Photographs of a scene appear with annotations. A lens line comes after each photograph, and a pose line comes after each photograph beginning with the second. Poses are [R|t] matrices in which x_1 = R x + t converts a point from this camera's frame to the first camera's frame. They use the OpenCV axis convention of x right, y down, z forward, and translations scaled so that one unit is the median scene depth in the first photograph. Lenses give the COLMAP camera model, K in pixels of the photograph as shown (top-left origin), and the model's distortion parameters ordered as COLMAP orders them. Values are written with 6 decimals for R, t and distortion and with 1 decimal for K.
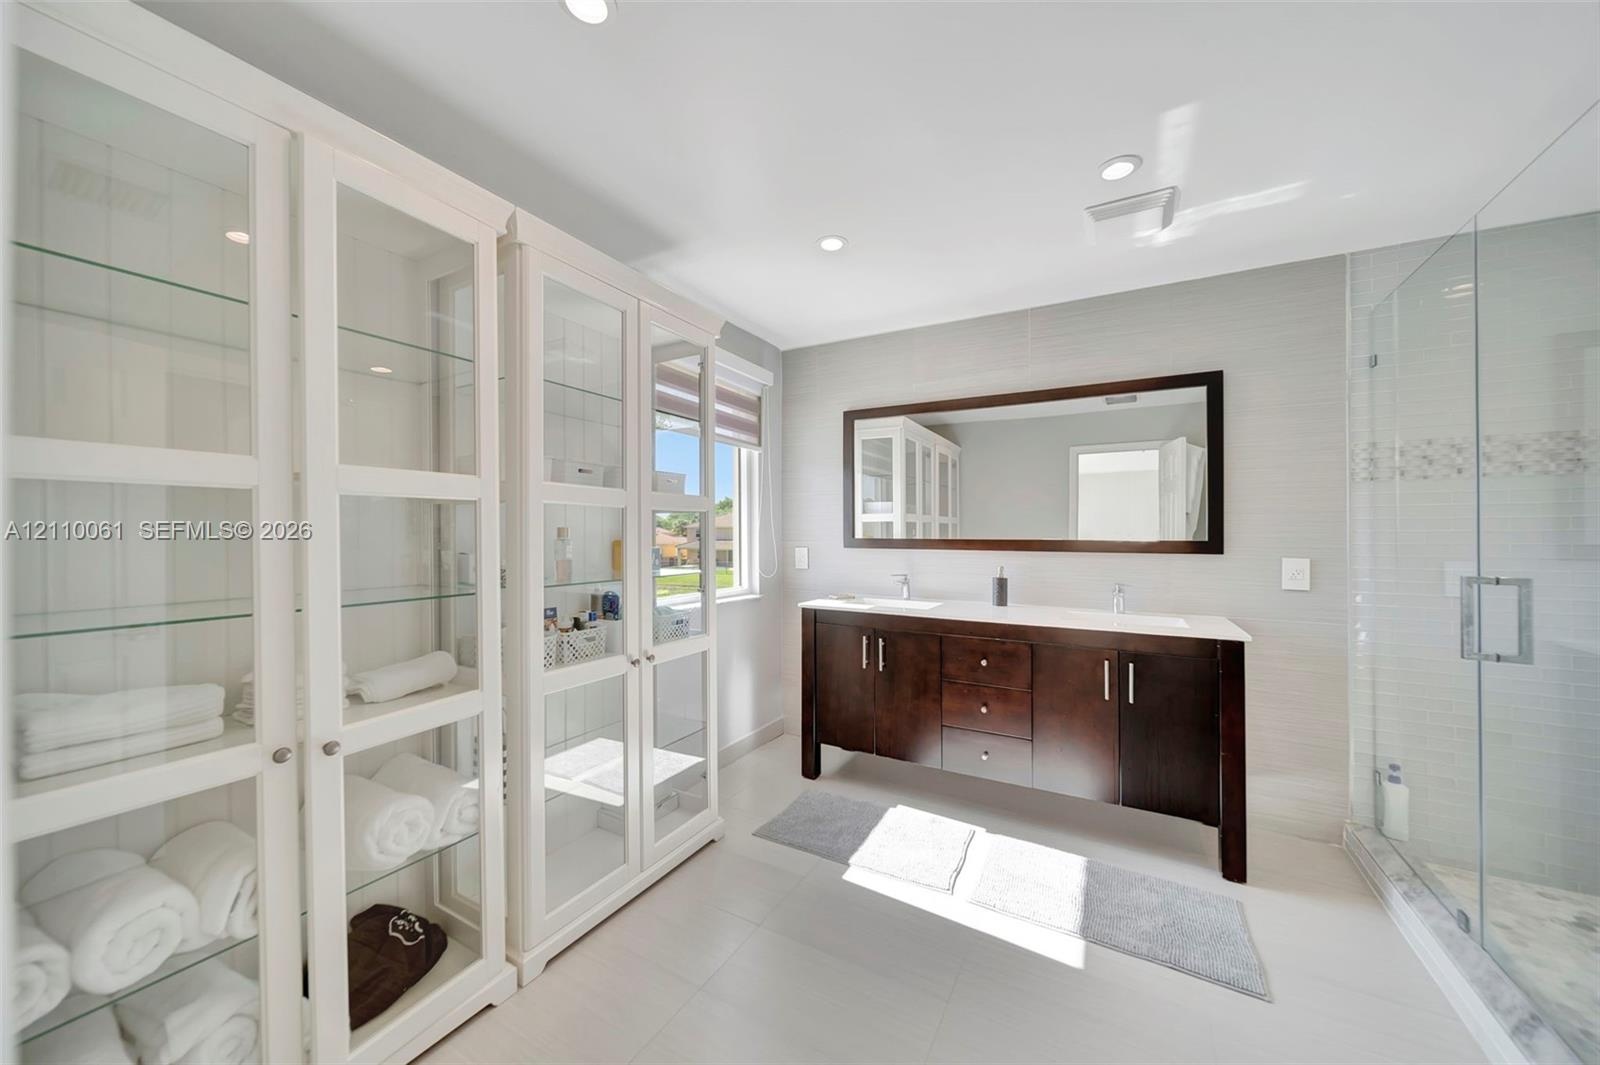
lens RADIAL K [[564.1, 0, 800.7], [0, 564.1, 535.7], [0, 0, 1]] dist [-0.000642, -0.000799]
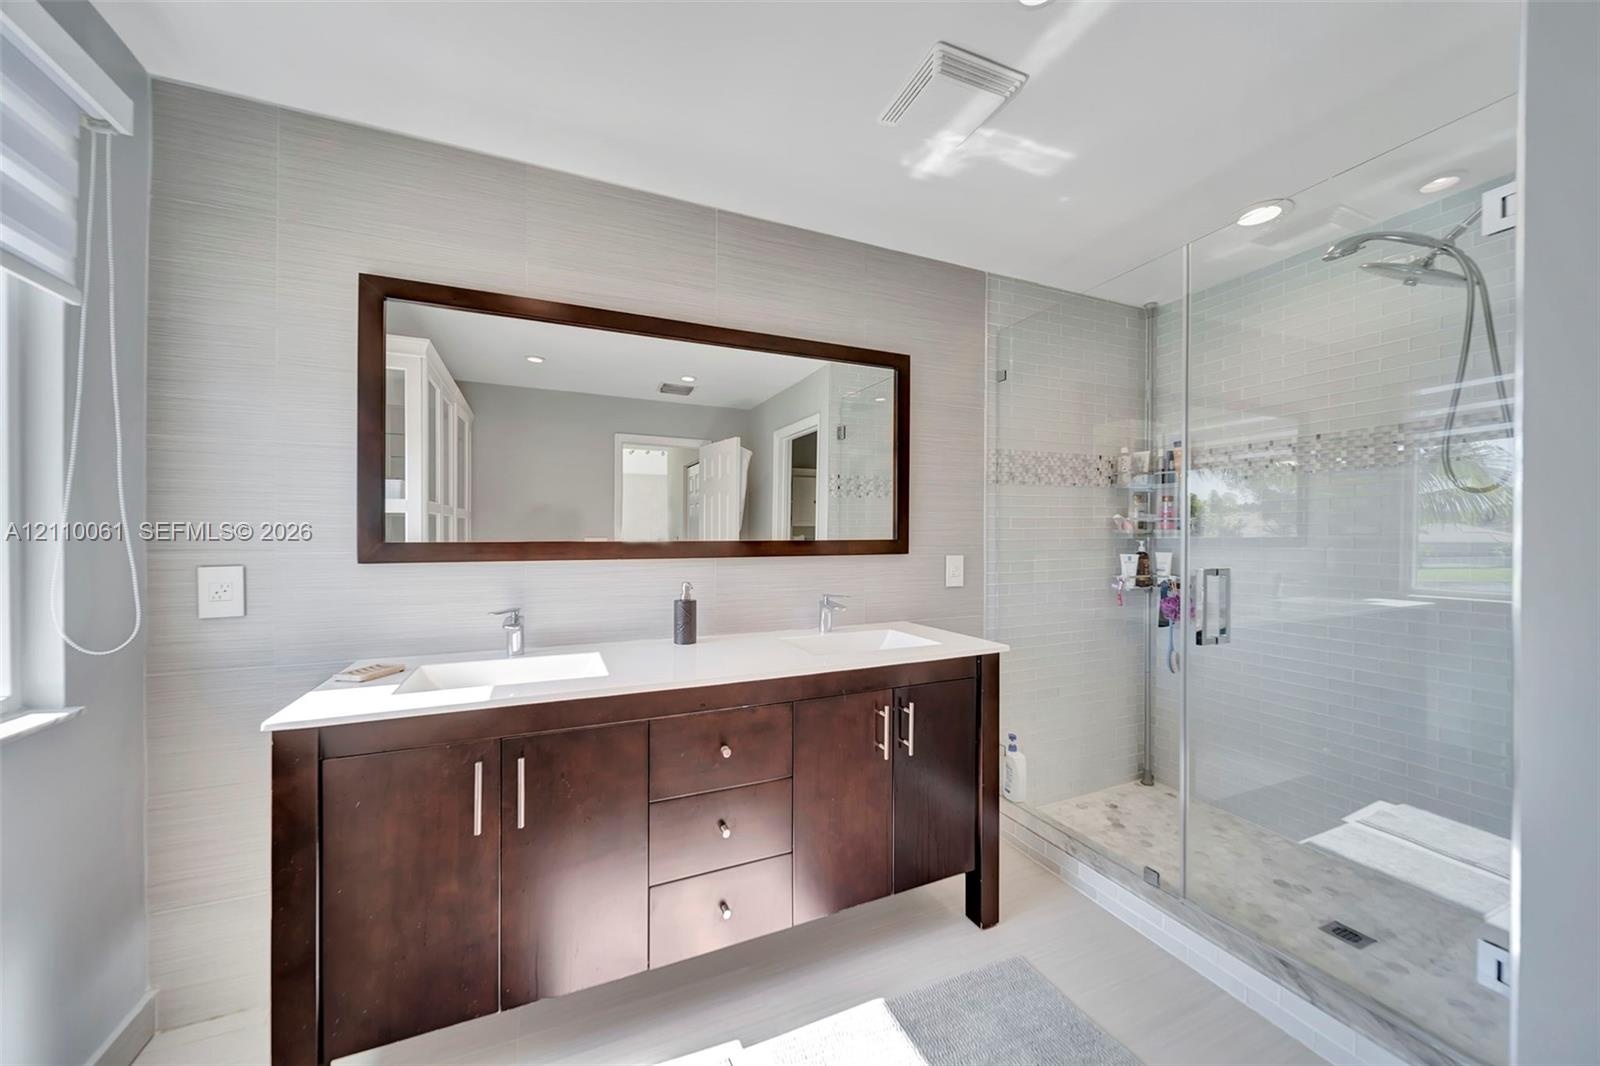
lens RADIAL K [[564.1, 0, 805.5], [0, 564.1, 528.5], [0, 0, 1]] dist [-0.000642, -0.000799]
pose [[0.615872, 0.001922, 0.787844, -0.088018], [0.007172, 0.999942, -0.008045, -0.002486], [-0.787814, 0.010605, 0.615822, 0.570520]]
